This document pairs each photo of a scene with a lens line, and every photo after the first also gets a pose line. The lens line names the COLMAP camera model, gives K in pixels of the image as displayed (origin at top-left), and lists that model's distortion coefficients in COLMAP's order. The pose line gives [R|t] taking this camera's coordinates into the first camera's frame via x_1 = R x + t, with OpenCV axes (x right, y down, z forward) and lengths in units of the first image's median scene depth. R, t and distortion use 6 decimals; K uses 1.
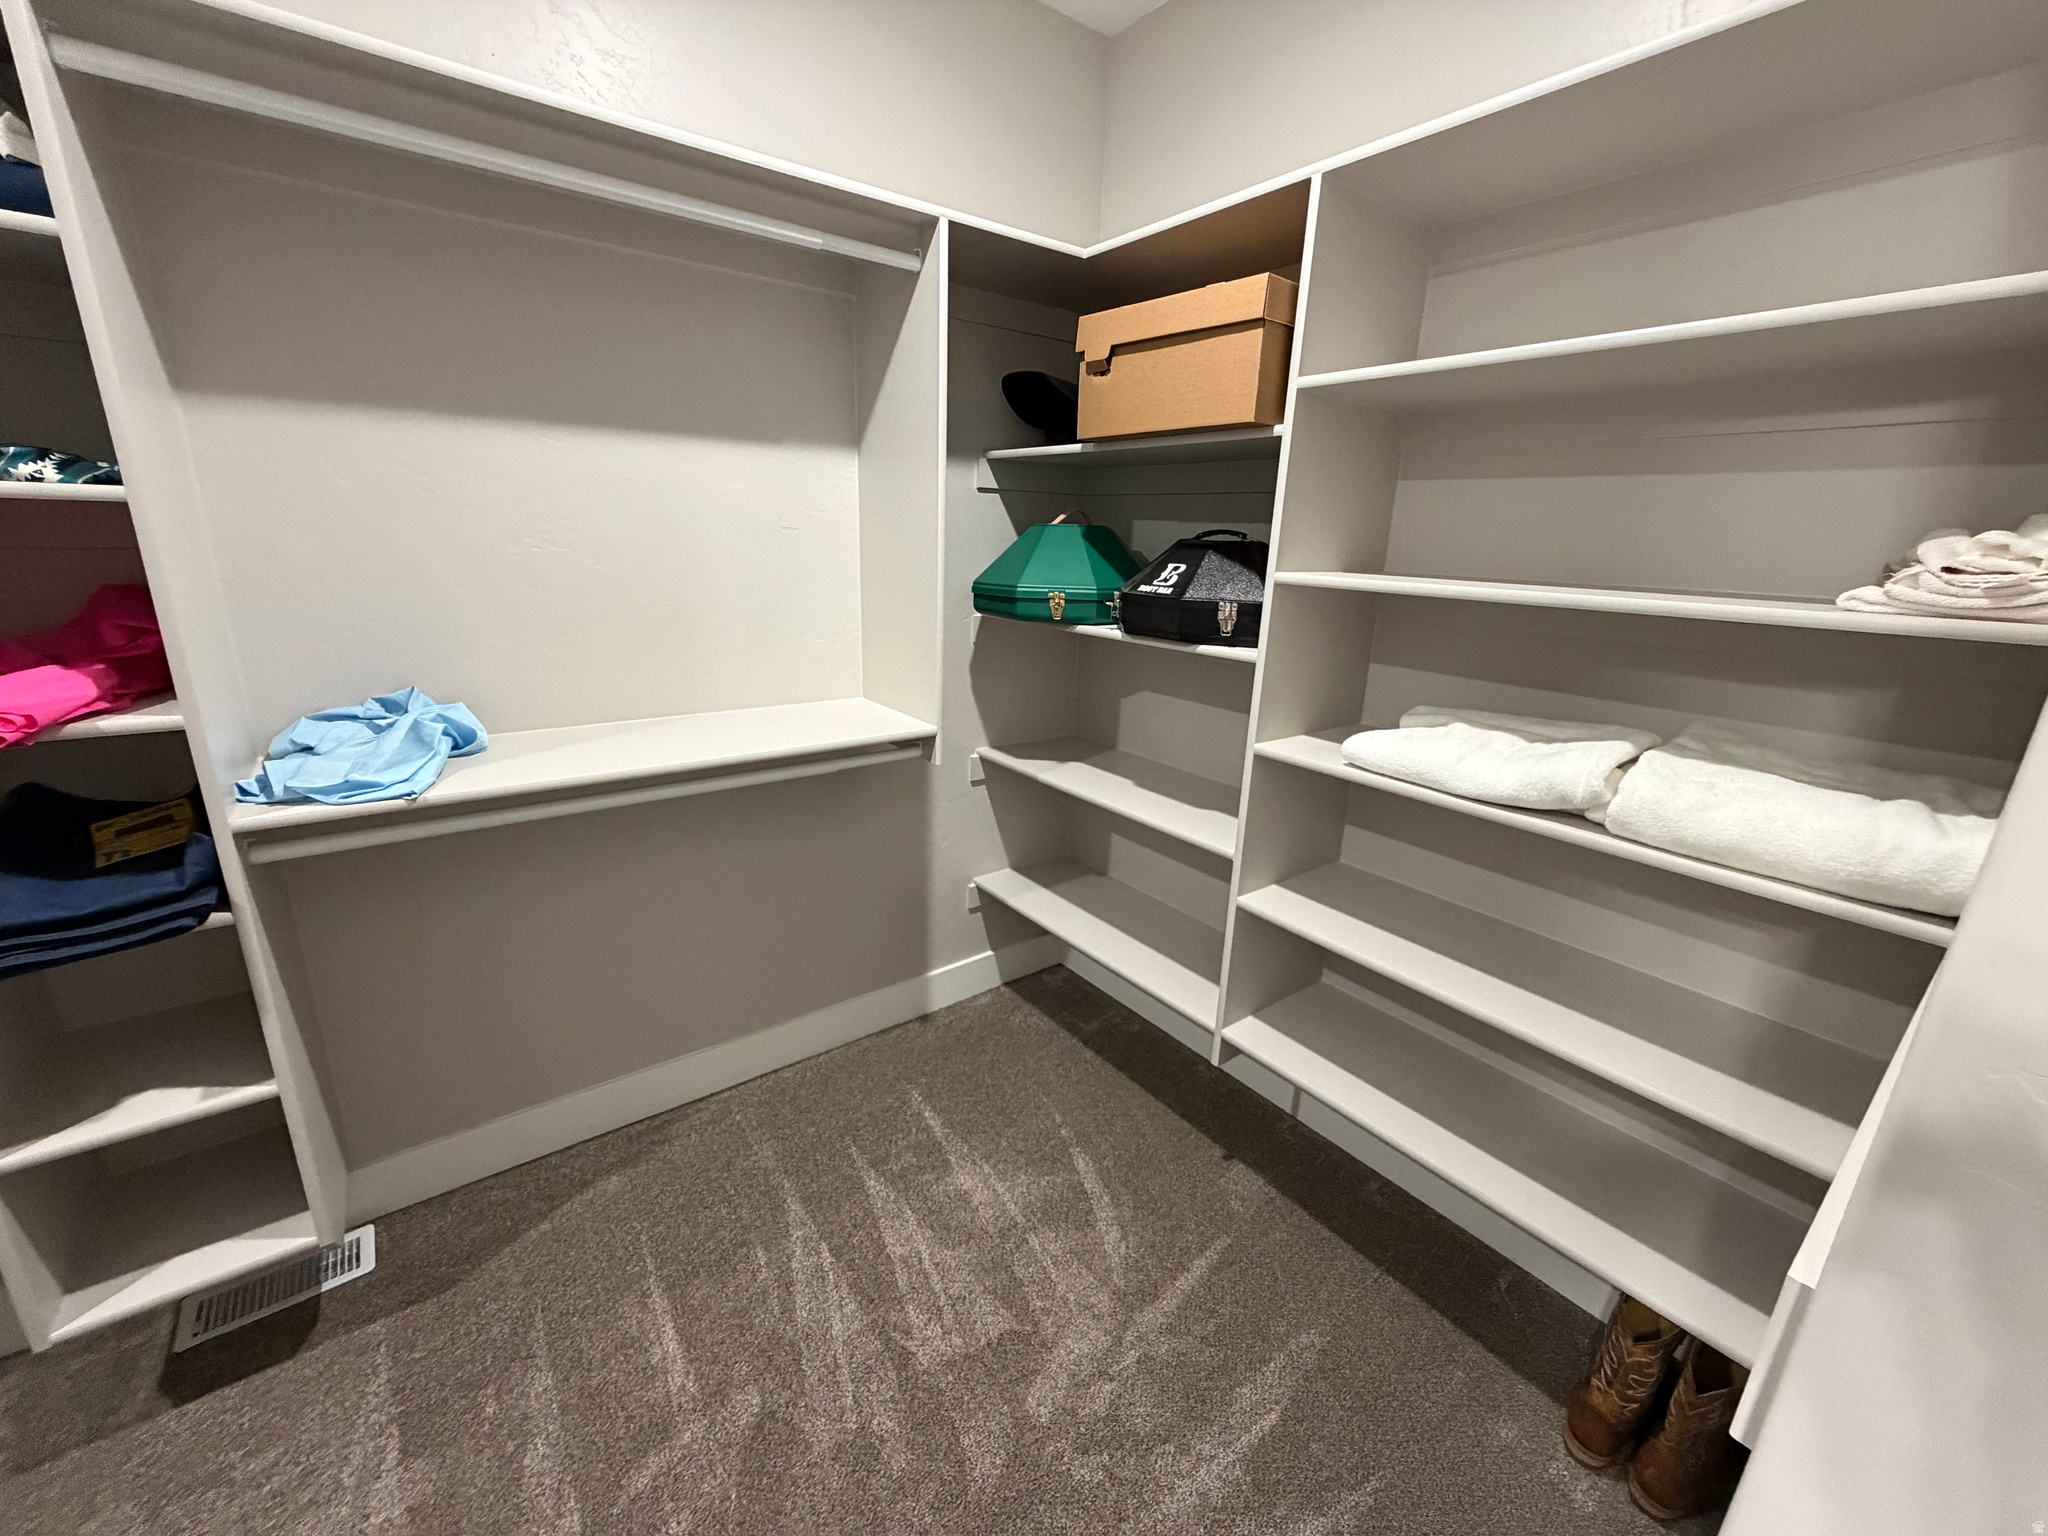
lens RADIAL K [[816.7, 0, 1022.3], [0, 816.7, 766.1], [0, 0, 1]] dist [0.001661, -0.000291]
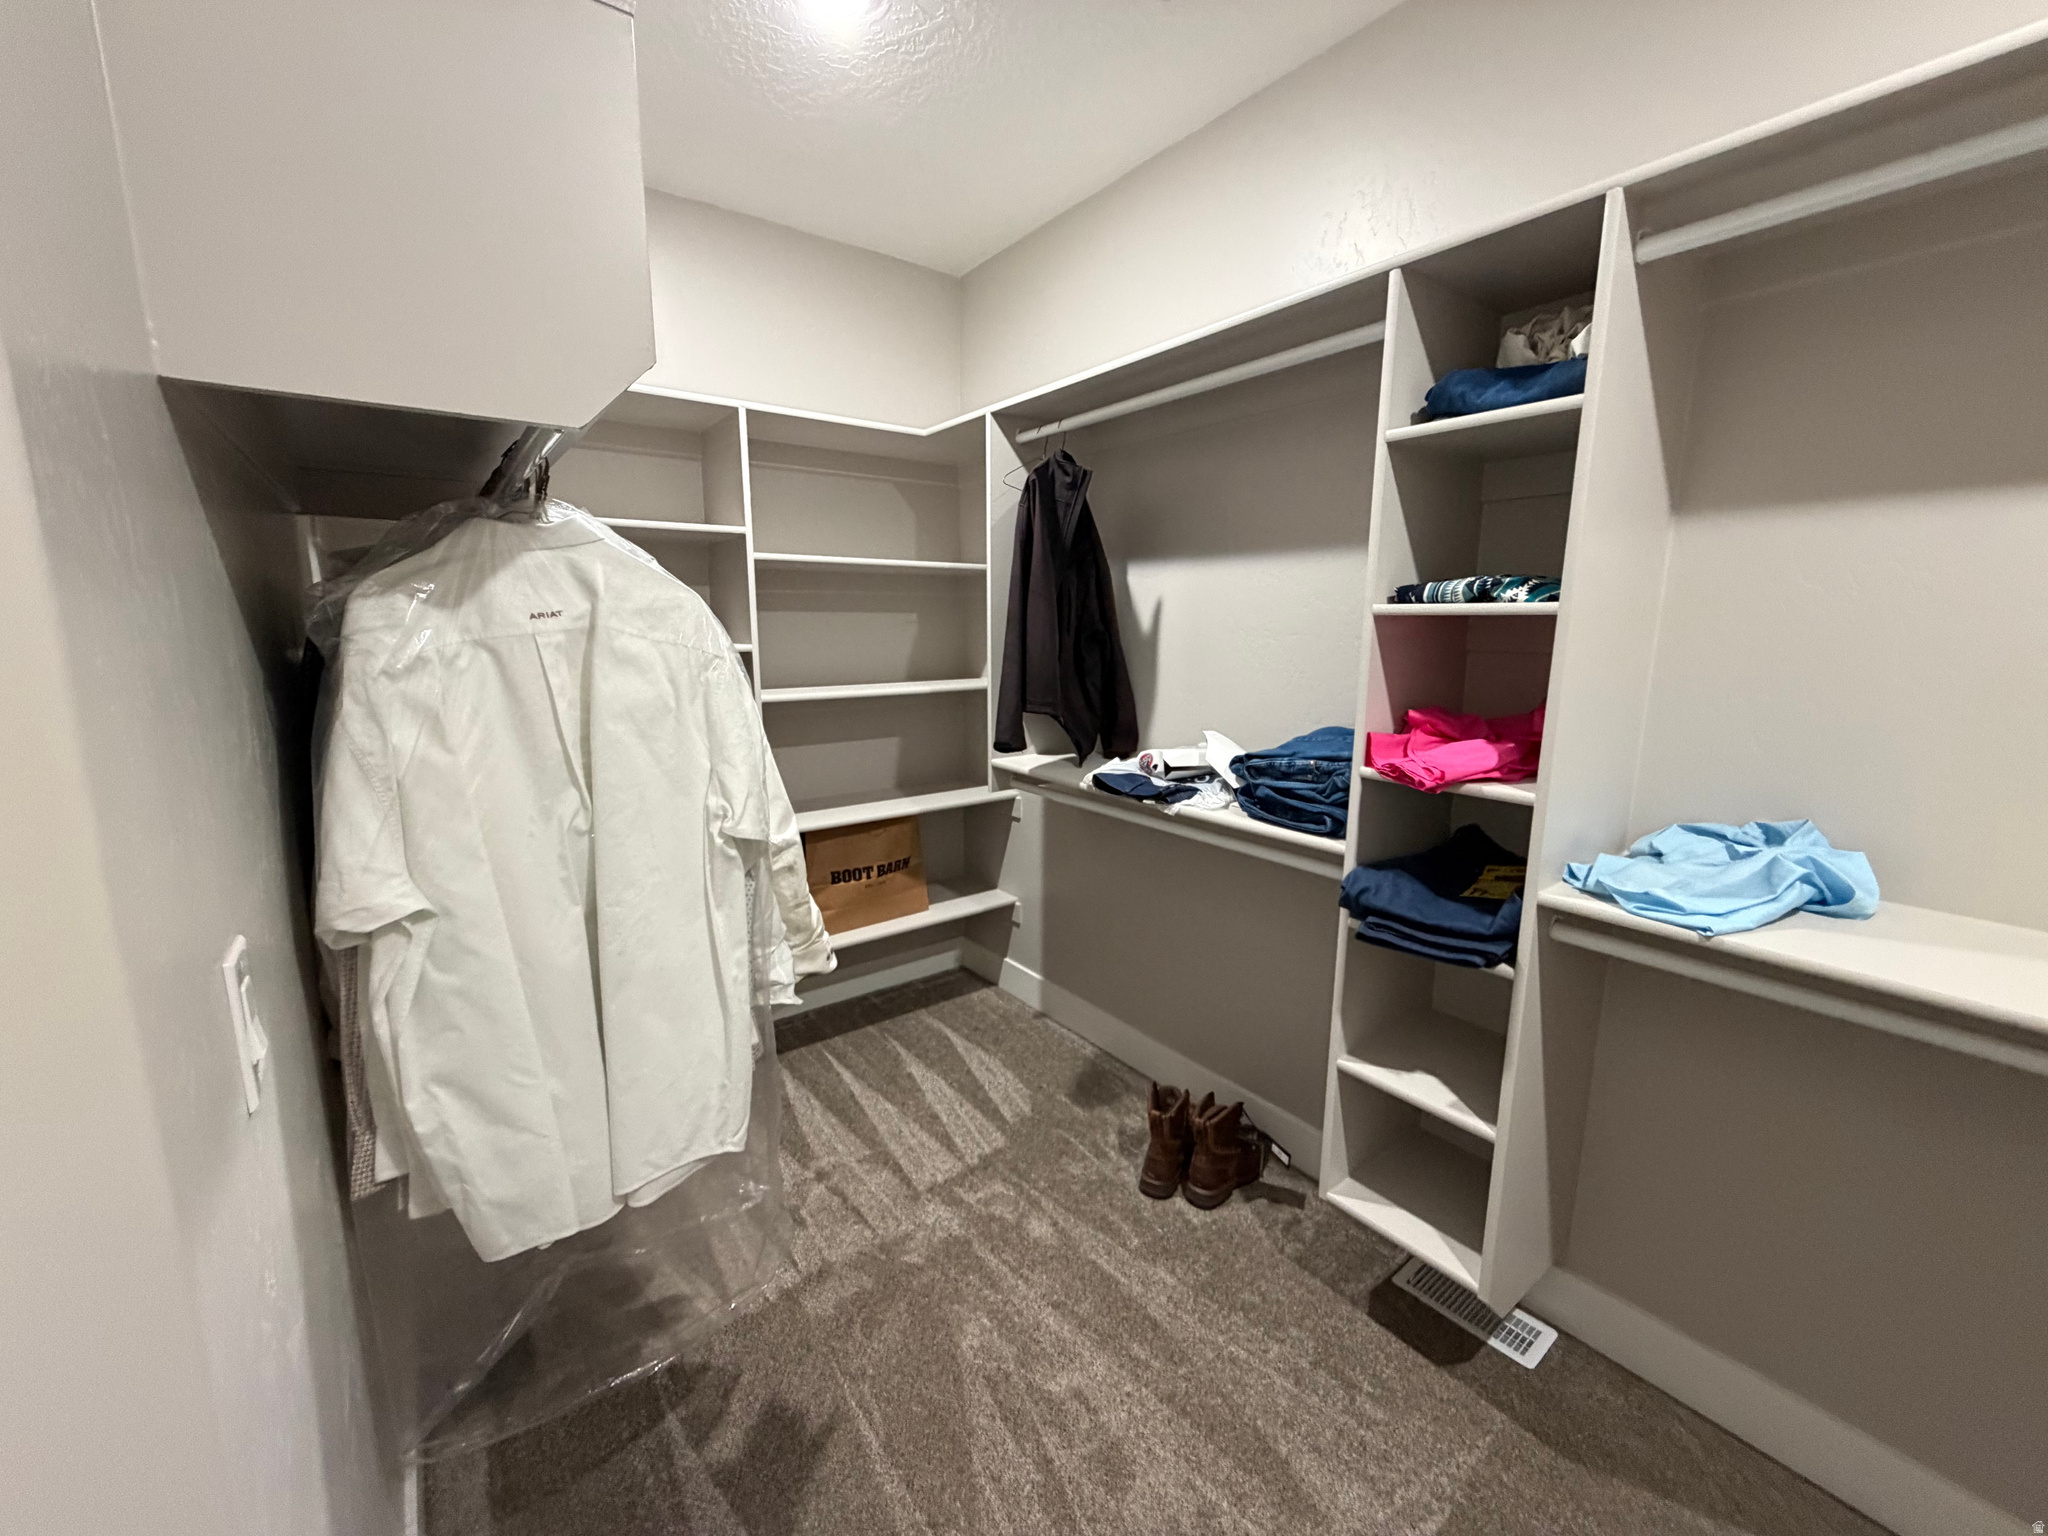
lens RADIAL K [[816.7, 0, 1021.0], [0, 816.7, 767.0], [0, 0, 1]] dist [0.001661, -0.000291]
pose [[-0.005547, 0.144924, -0.989427, 0.098972], [-0.279664, 0.949735, 0.140678, -0.050254], [0.960082, 0.277488, 0.035262, 0.219687]]
